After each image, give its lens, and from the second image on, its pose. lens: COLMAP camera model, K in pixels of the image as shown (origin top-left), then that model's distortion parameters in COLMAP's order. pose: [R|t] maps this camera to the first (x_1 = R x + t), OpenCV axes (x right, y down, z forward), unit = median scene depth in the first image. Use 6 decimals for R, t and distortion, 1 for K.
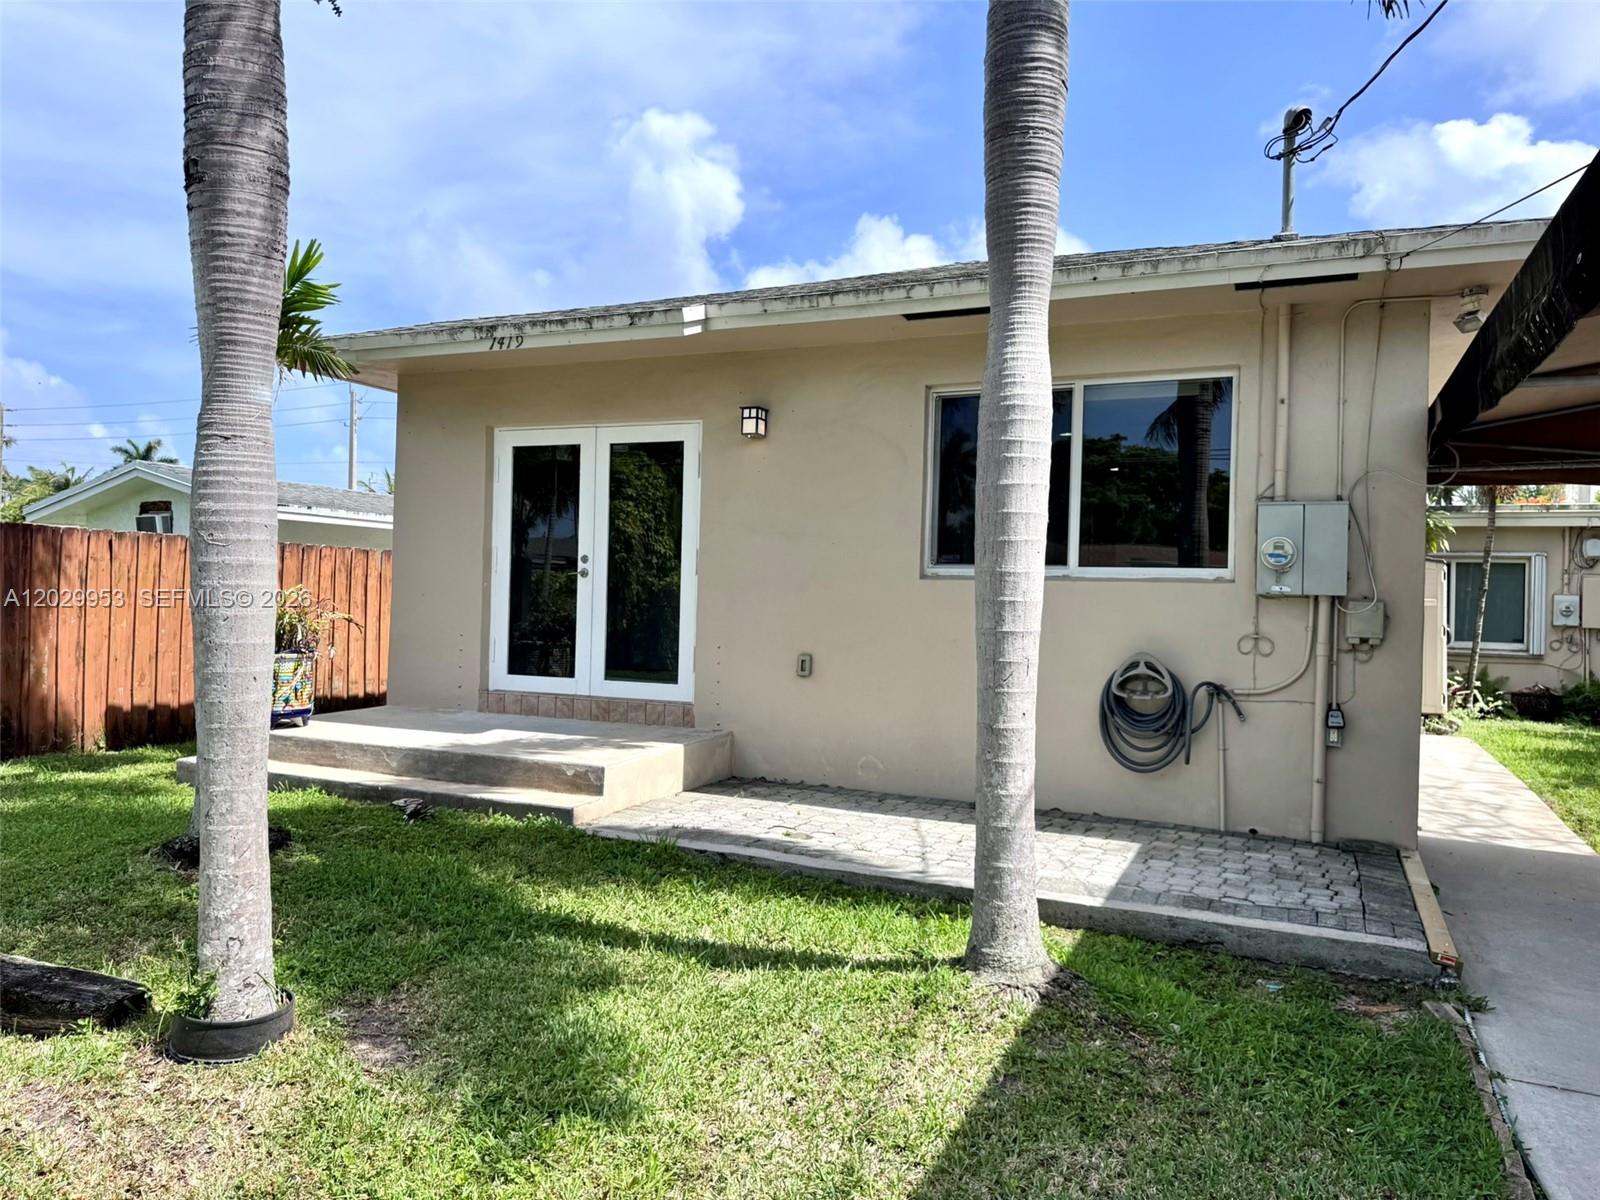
lens RADIAL K [[1117.8, 0, 789.8], [0, 1117.8, 596.9], [0, 0, 1]] dist [0.137615, -0.202240]
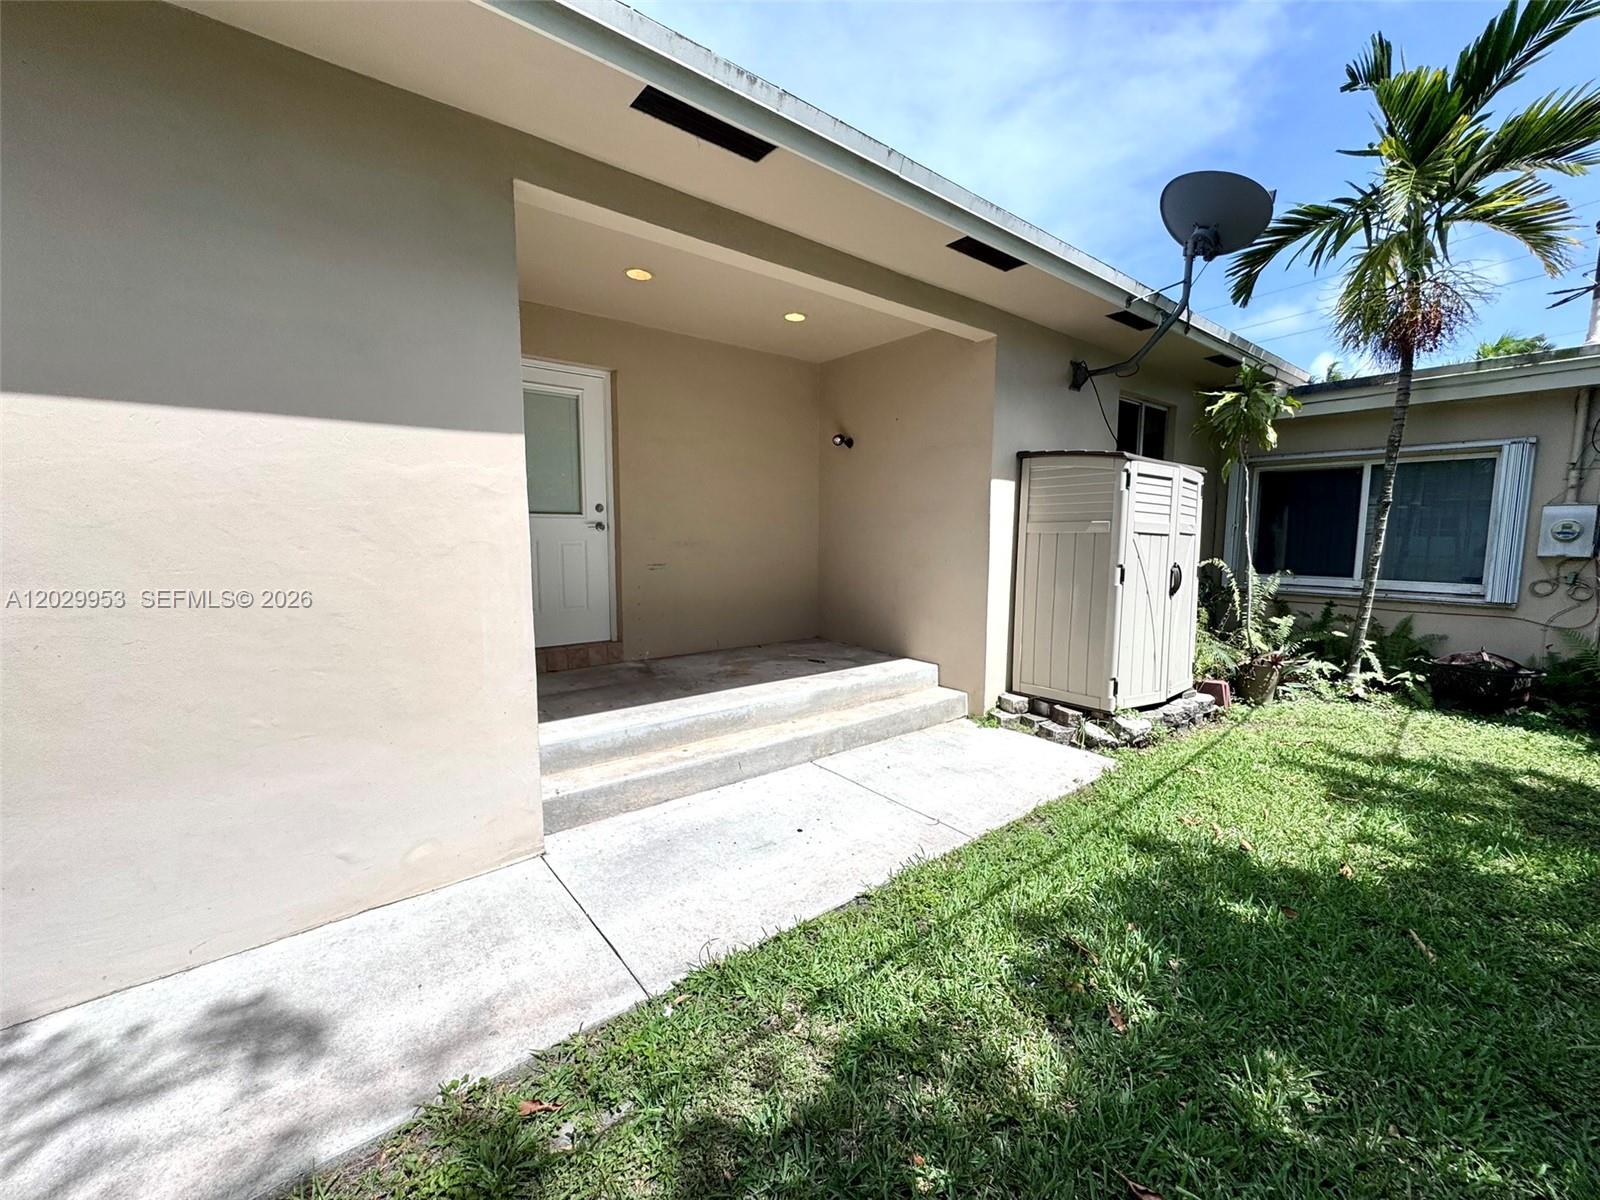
lens RADIAL K [[646.6, 0, 800.0], [0, 646.6, 600.0], [0, 0, 1]] dist [-0.002925, -0.000250]
pose [[0.891803, 0.018730, -0.452037, 1.051701], [0.026572, 0.995250, 0.093659, 0.012176], [0.451644, -0.095537, 0.887069, 1.138824]]
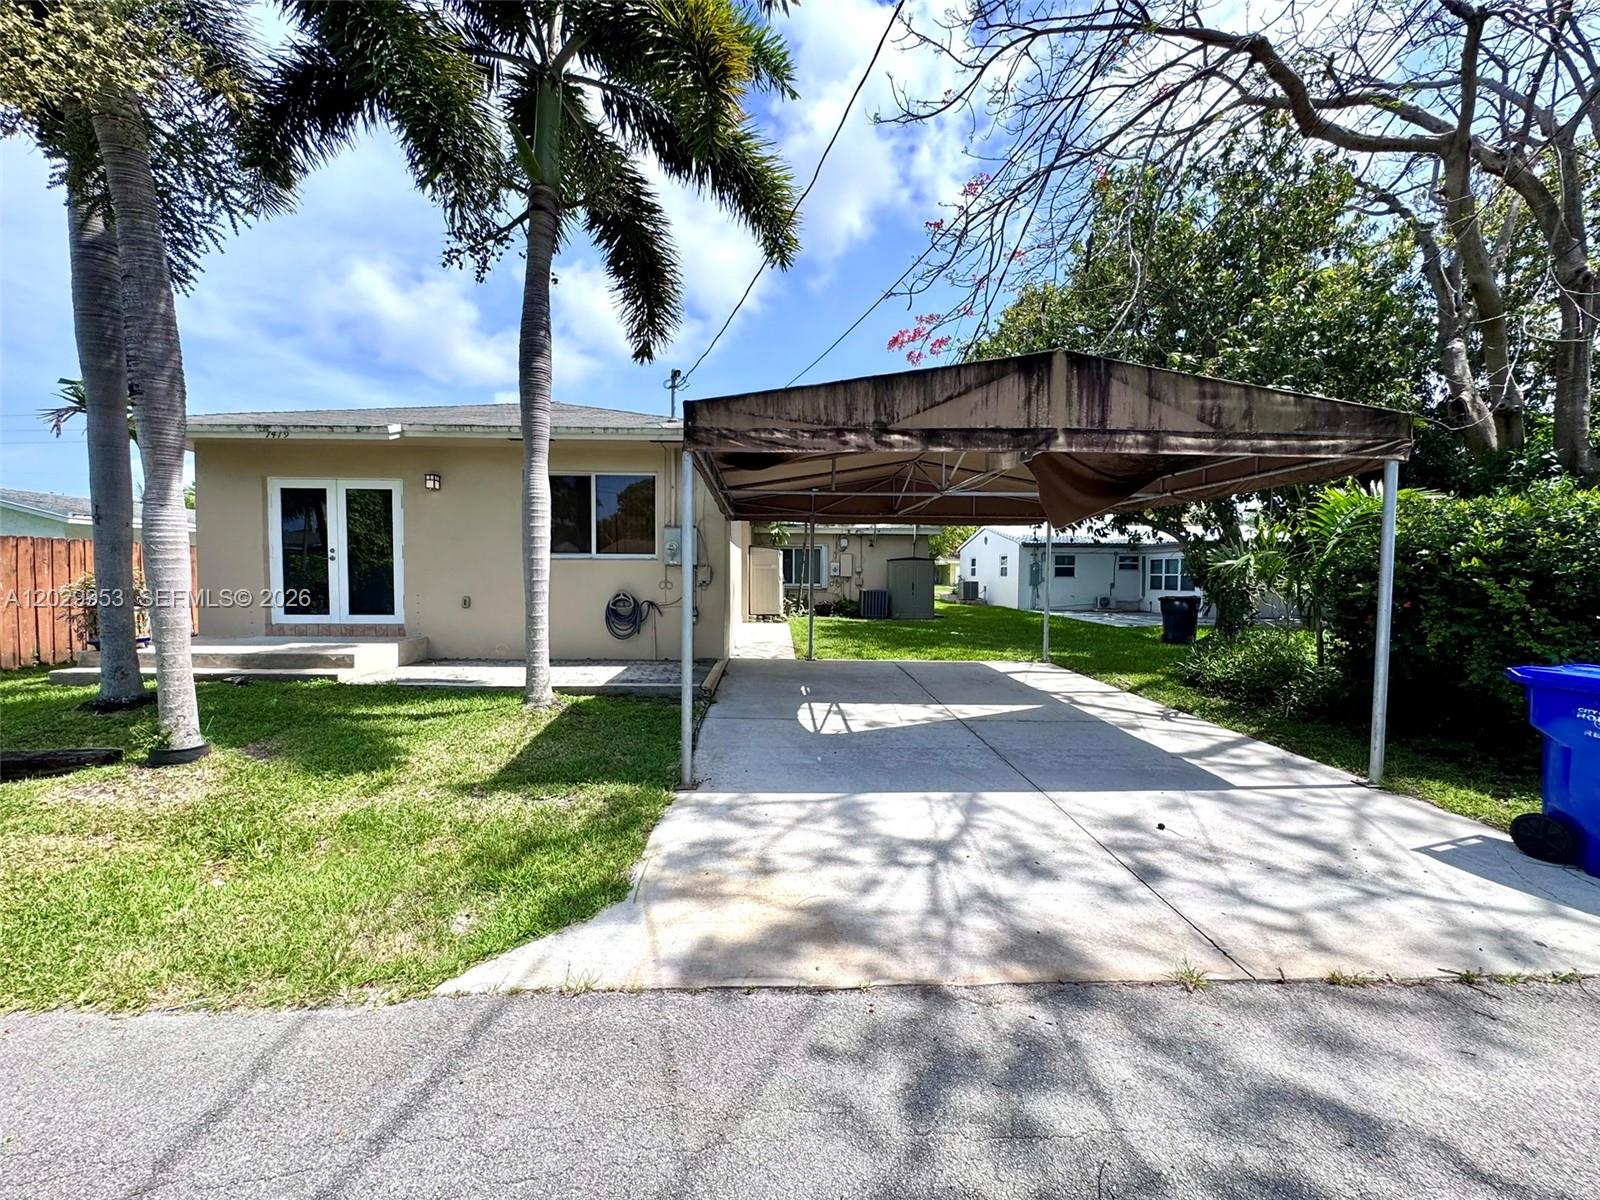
lens RADIAL K [[638.6, 0, 795.9], [0, 638.6, 600.4], [0, 0, 1]] dist [0.000065, 0.000285]
pose [[0.895462, -0.039009, 0.443425, 0.037505], [0.015730, 0.998304, 0.056058, 0.001541], [-0.444859, -0.043222, 0.894557, -0.339928]]
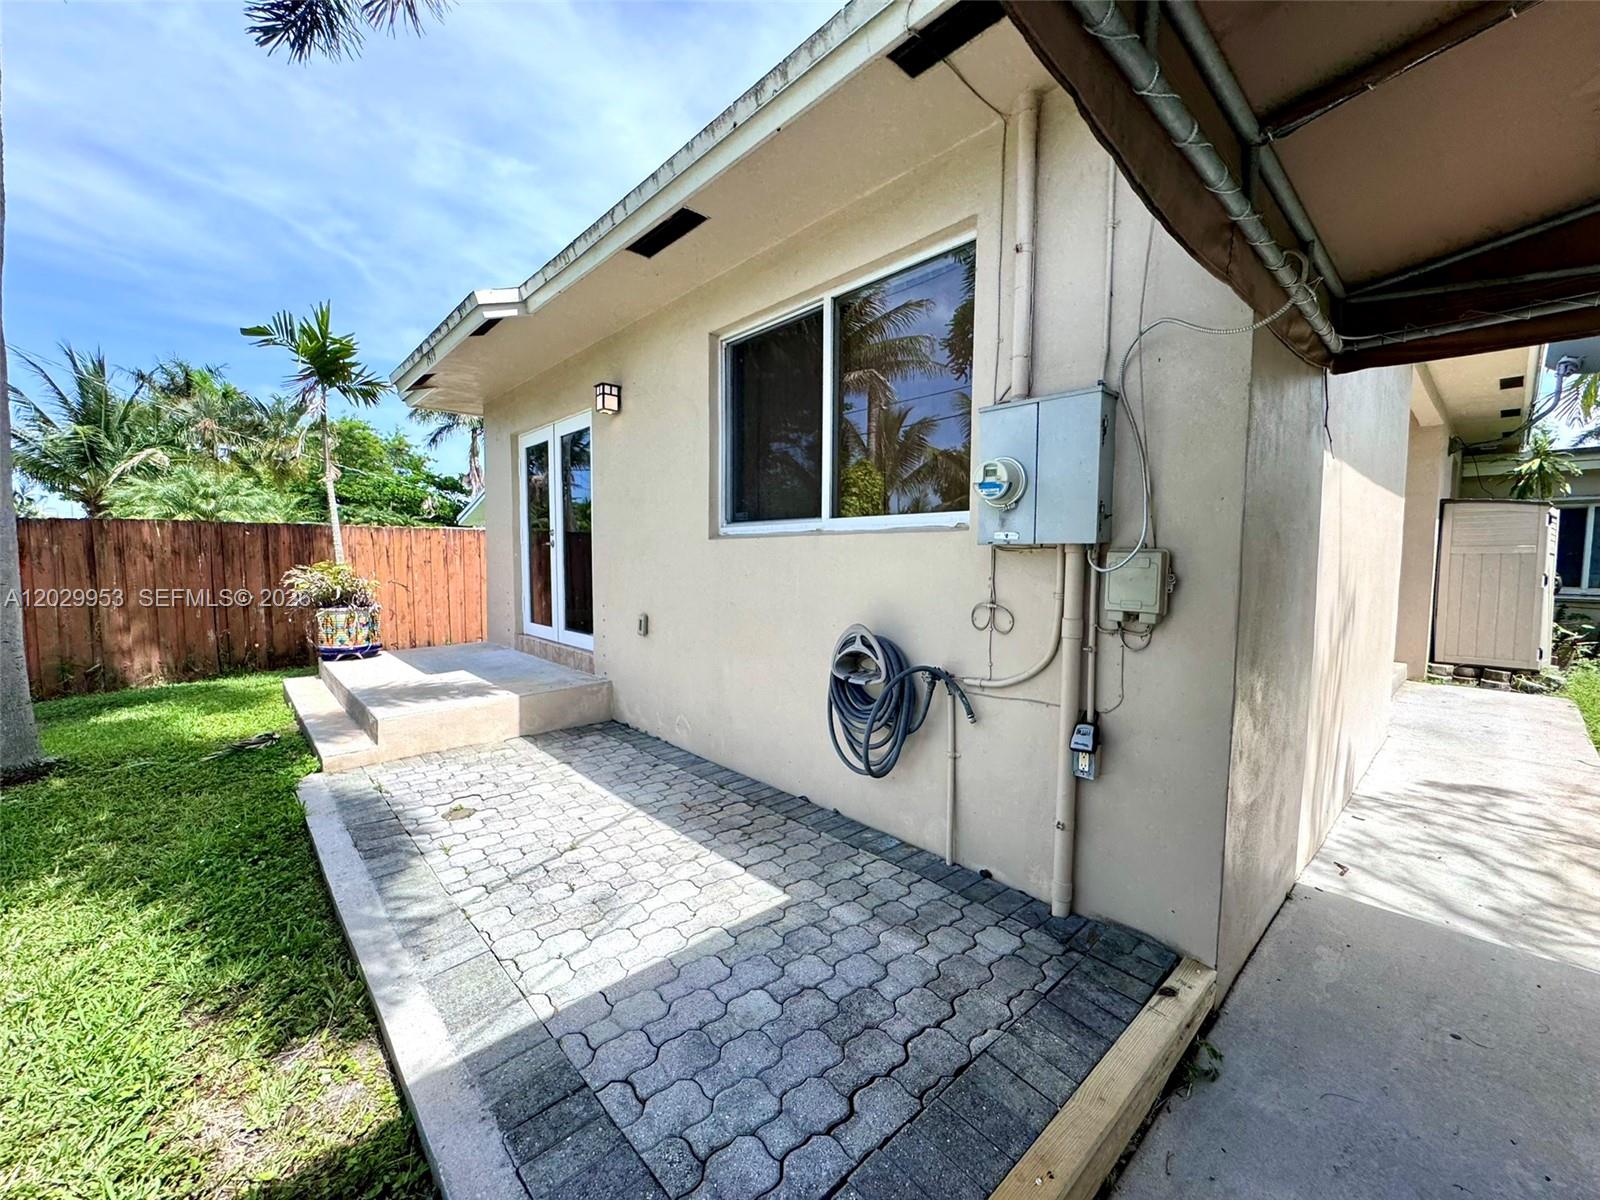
lens RADIAL K [[638.6, 0, 795.9], [0, 638.6, 600.4], [0, 0, 1]] dist [0.000065, 0.000285]
pose [[0.918285, 0.005645, -0.395880, 0.404499], [0.019781, 0.997995, 0.060115, 0.004984], [0.395426, -0.063033, 0.916332, 0.526356]]
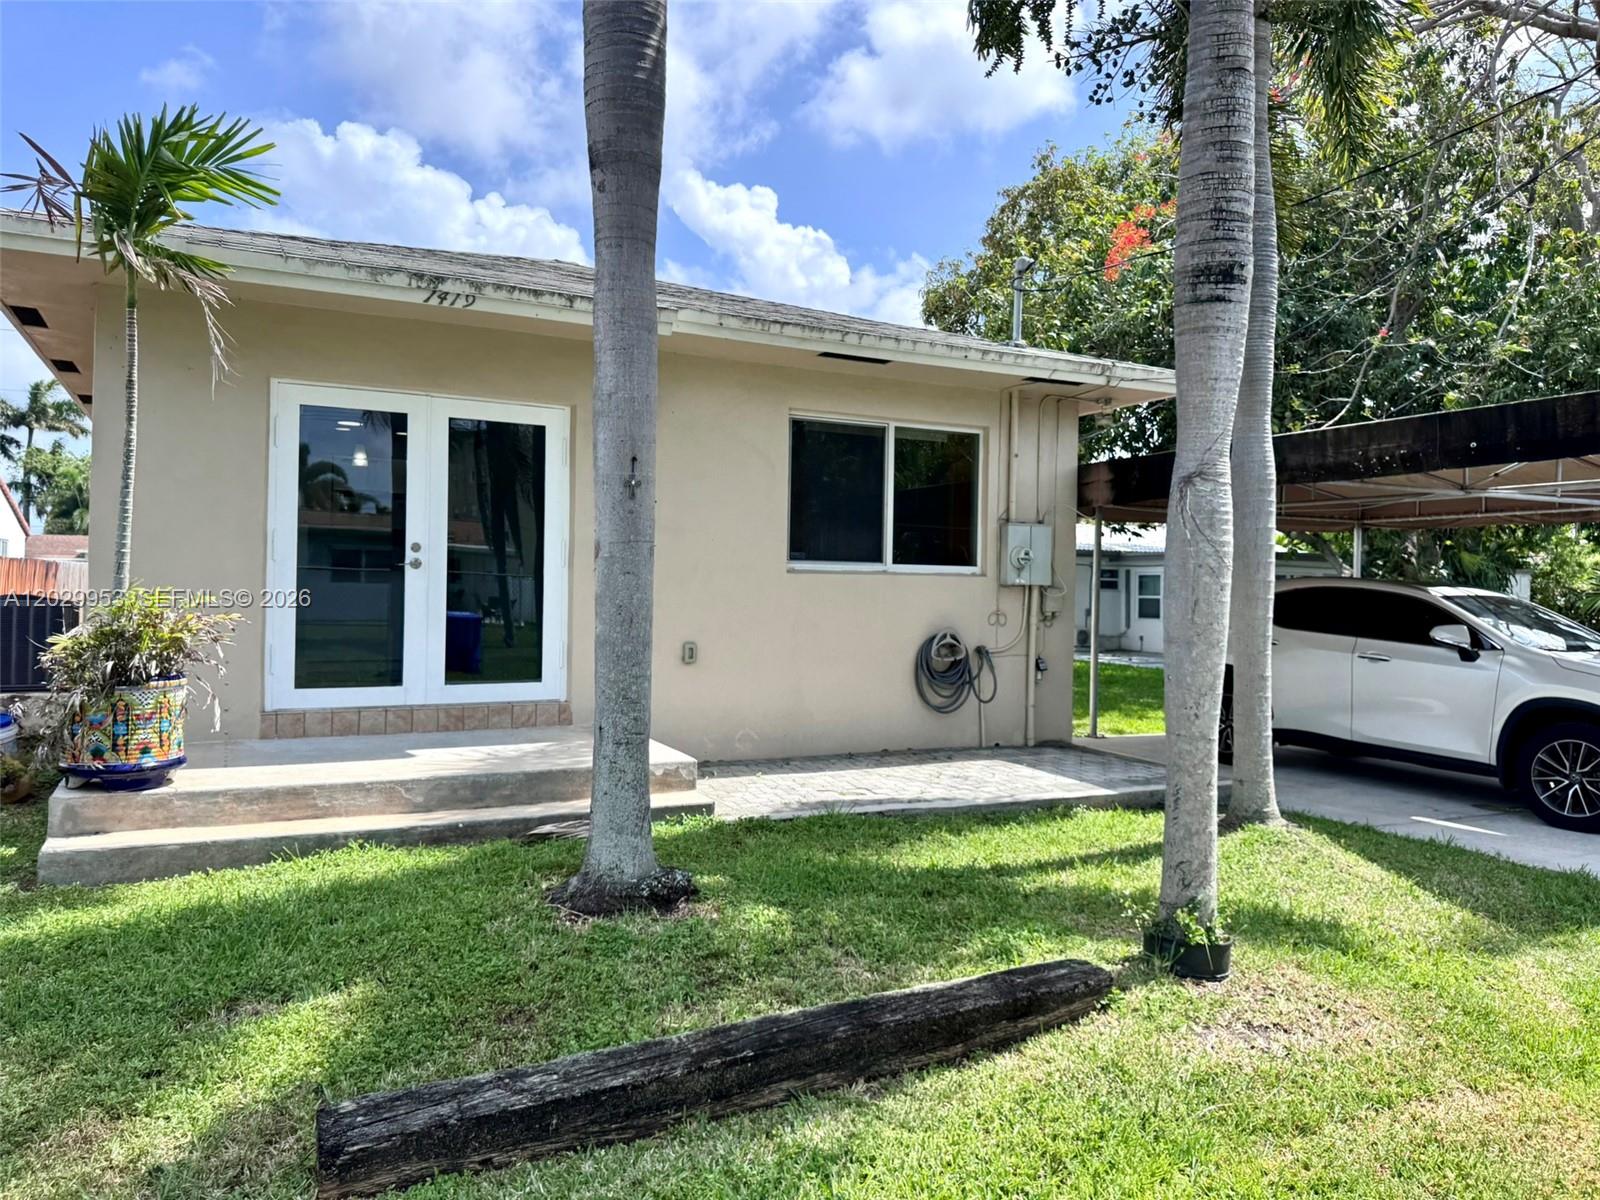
lens RADIAL K [[1117.8, 0, 789.8], [0, 1117.8, 596.9], [0, 0, 1]] dist [0.137615, -0.202240]
pose [[0.627263, -0.020339, 0.778542, -0.796451], [0.000235, 0.999664, 0.025926, -0.021362], [-0.778808, -0.016079, 0.627057, 0.263813]]
